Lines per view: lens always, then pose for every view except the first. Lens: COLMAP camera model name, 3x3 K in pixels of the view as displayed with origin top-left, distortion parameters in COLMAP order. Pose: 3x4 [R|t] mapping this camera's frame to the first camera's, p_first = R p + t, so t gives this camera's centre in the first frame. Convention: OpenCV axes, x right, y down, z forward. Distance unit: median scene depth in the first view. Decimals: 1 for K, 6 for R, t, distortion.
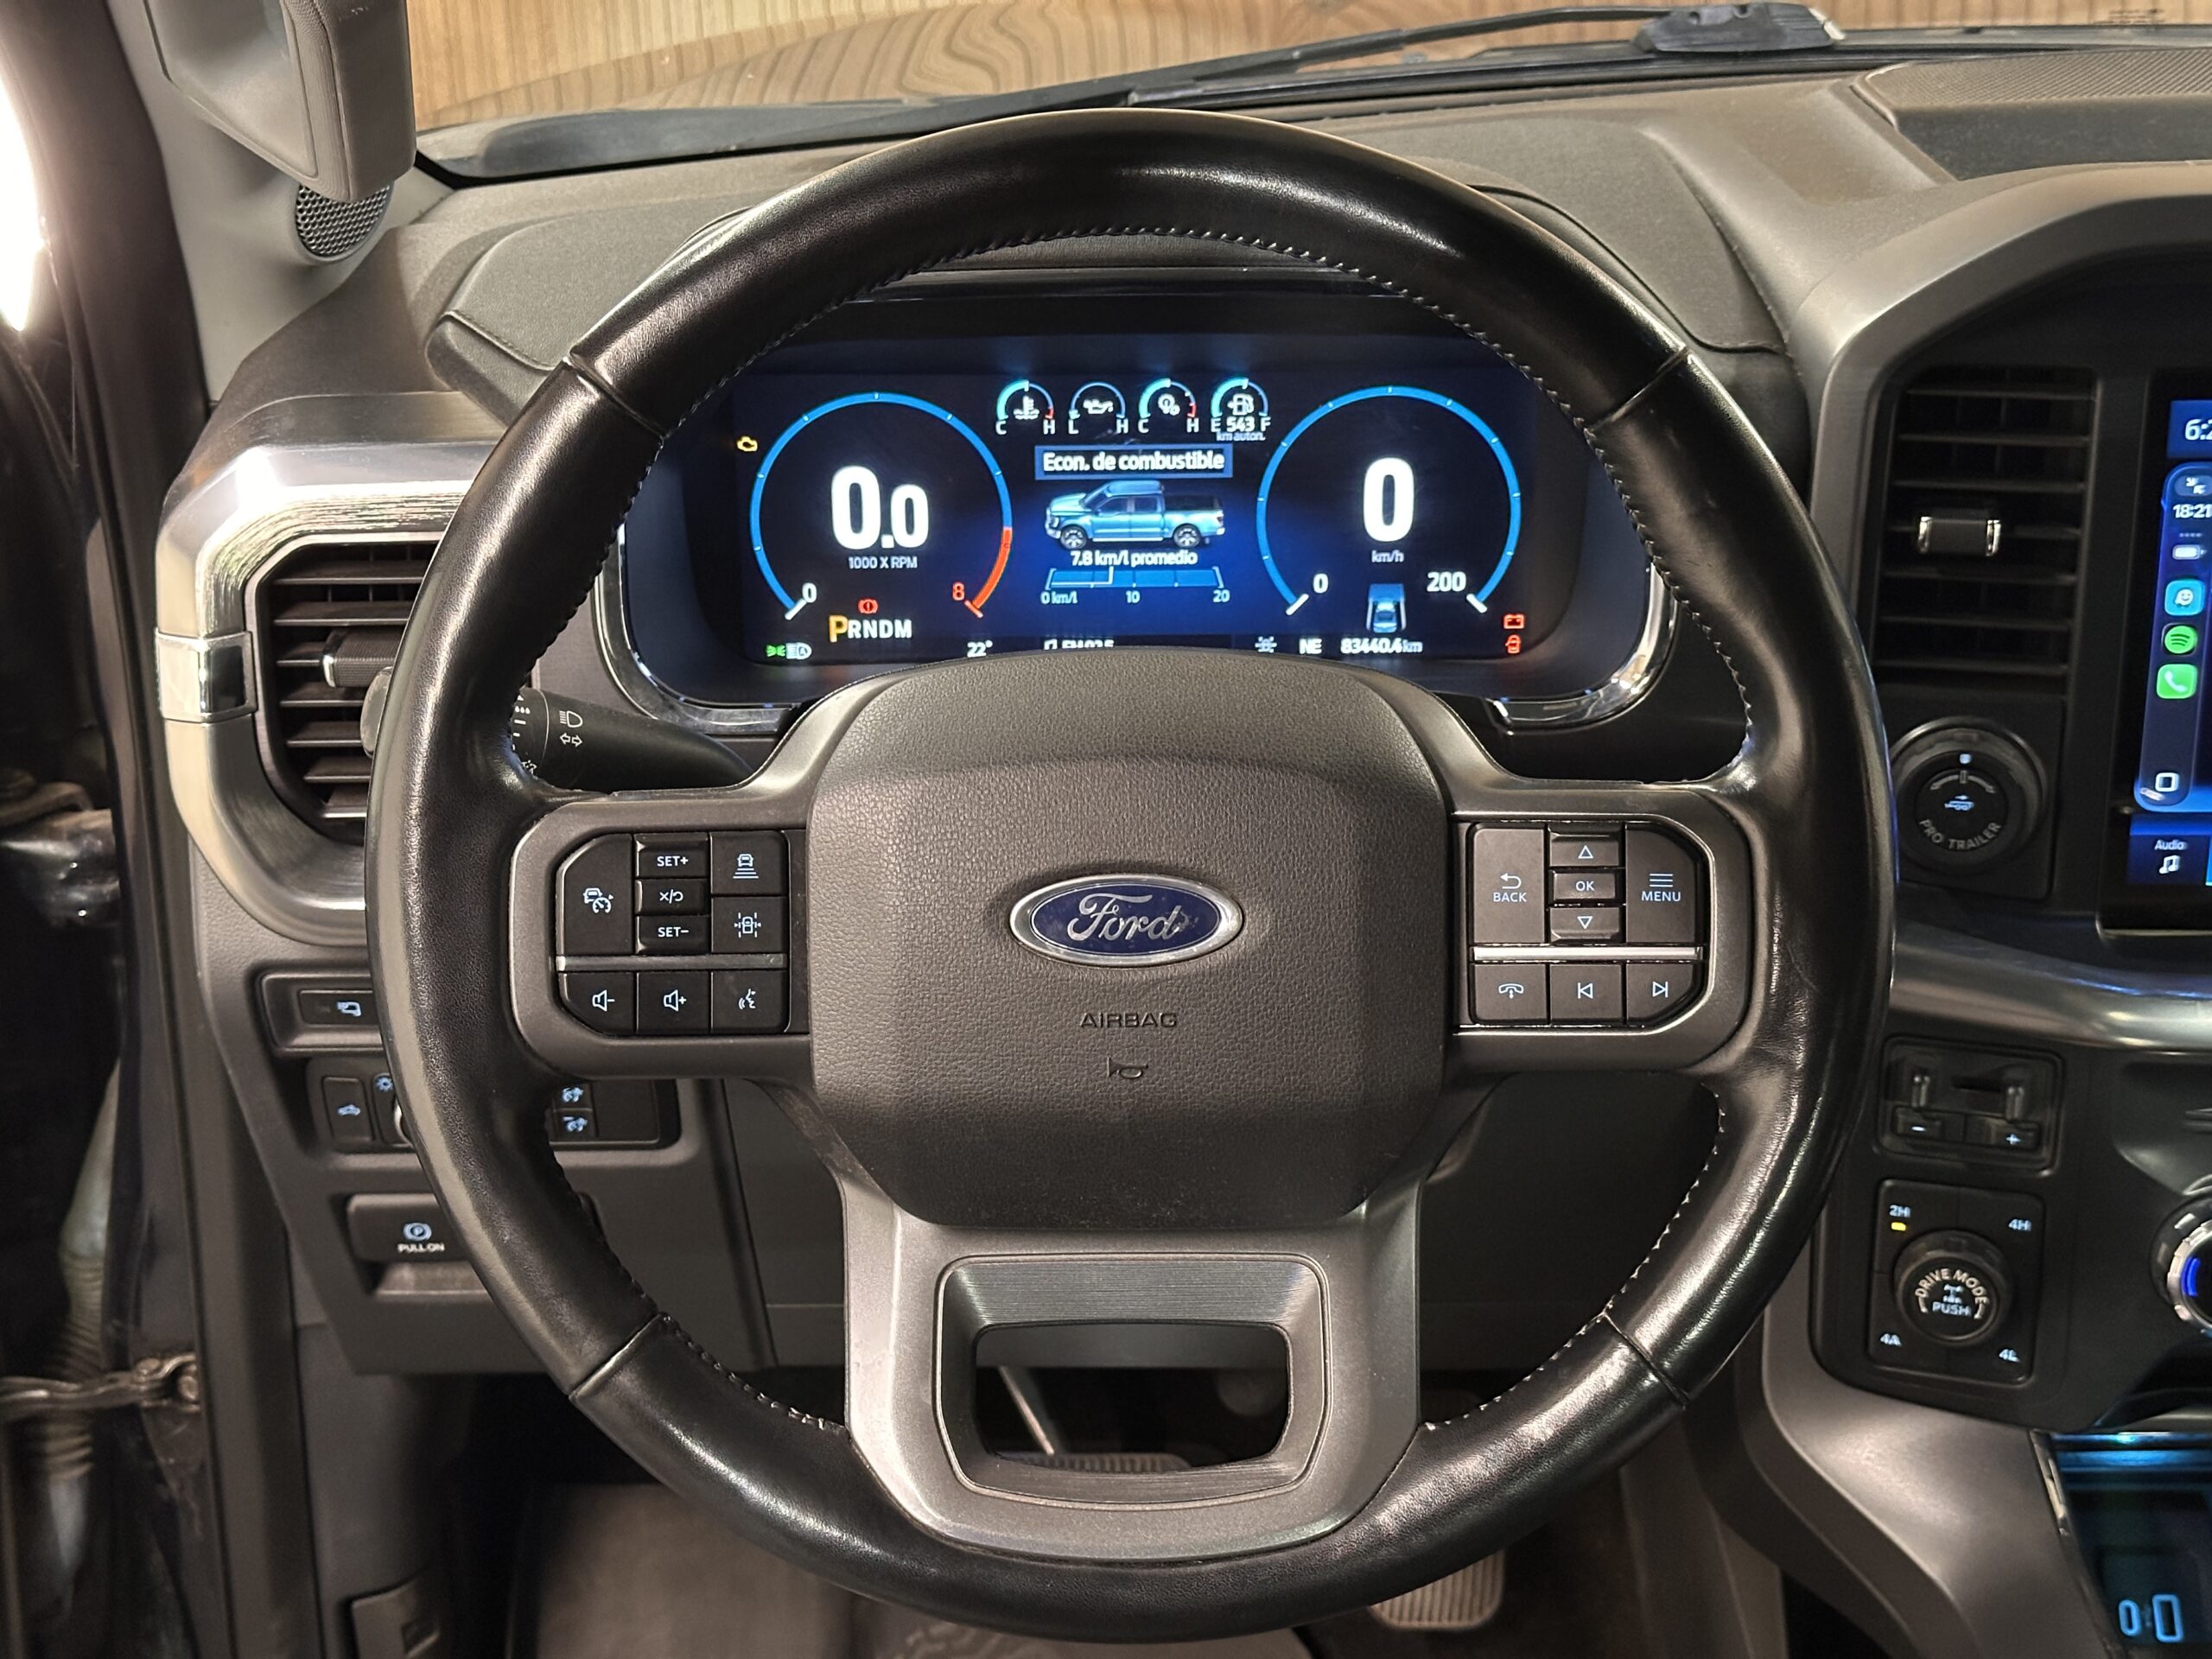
lens RADIAL K [[3072.8, 0, 1090.0], [0, 3072.8, 837.9], [0, 0, 1]] dist [0.113613, 0.000000]
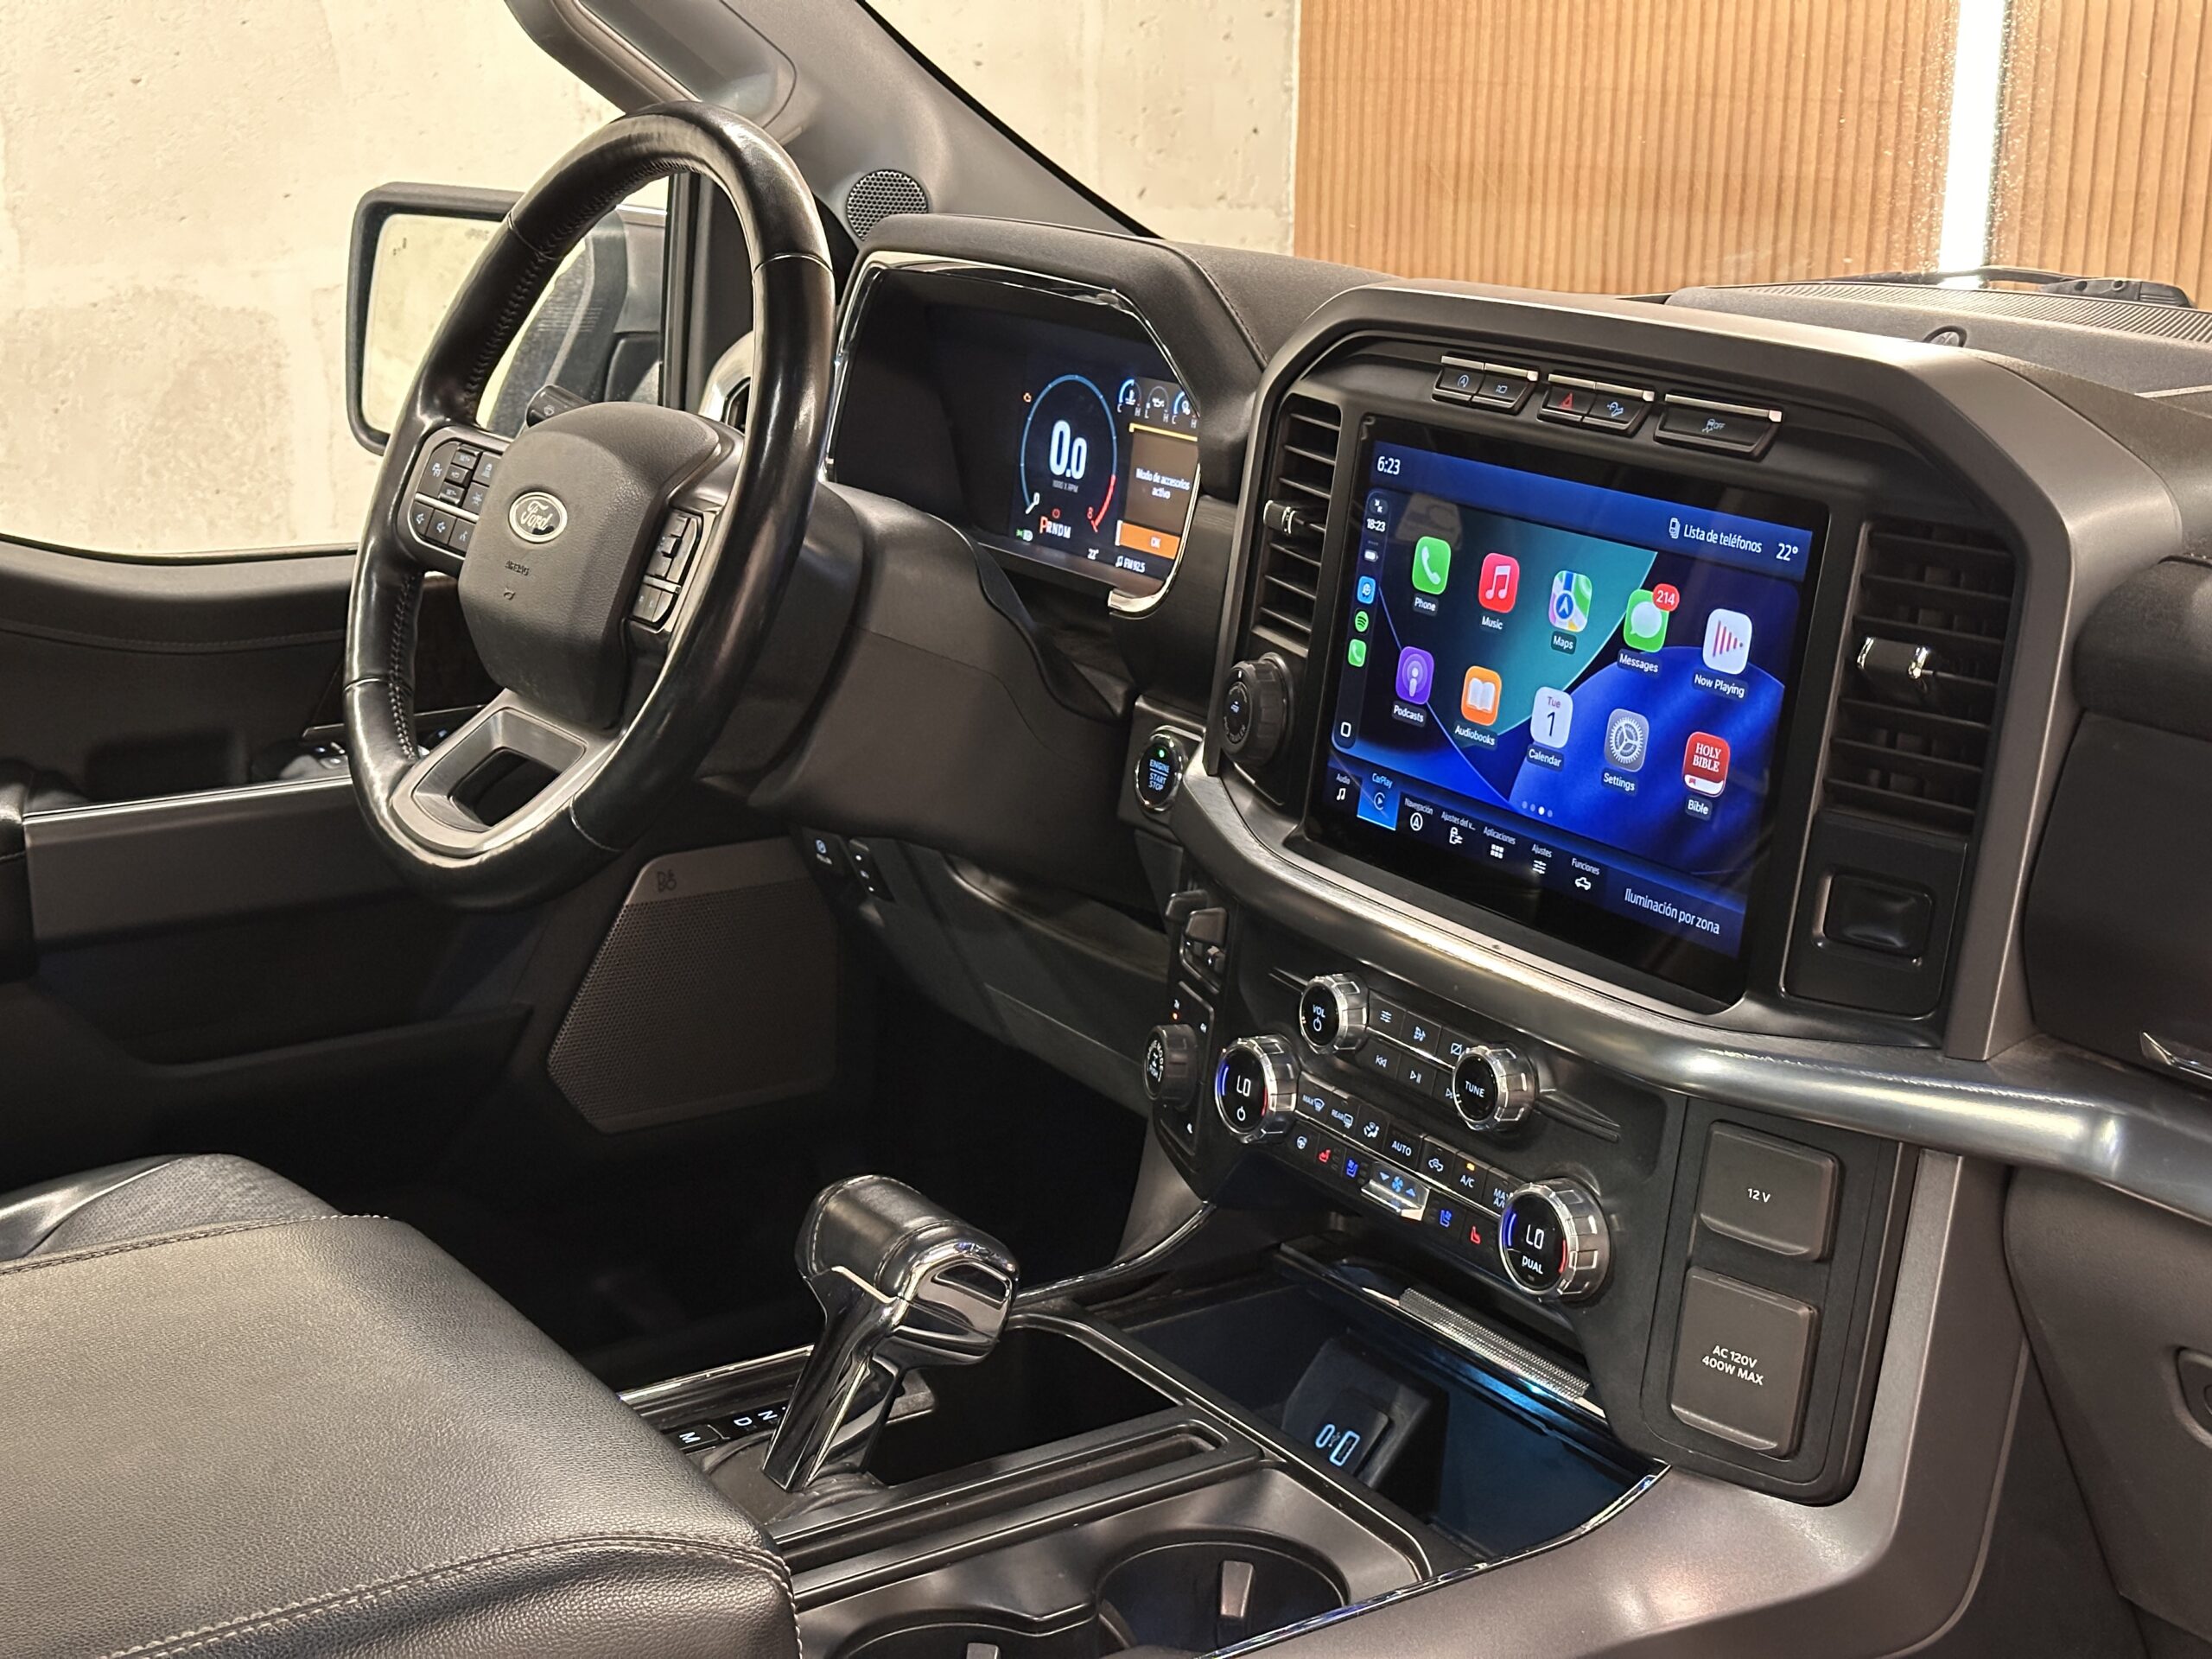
lens RADIAL K [[3072.8, 0, 1094.4], [0, 3072.8, 848.9], [0, 0, 1]] dist [0.113613, 0.000000]
pose [[0.567367, 0.248186, -0.785174, 1.204357], [-0.357471, 0.933204, 0.036669, 0.018105], [0.741829, 0.259872, 0.618188, 0.108589]]
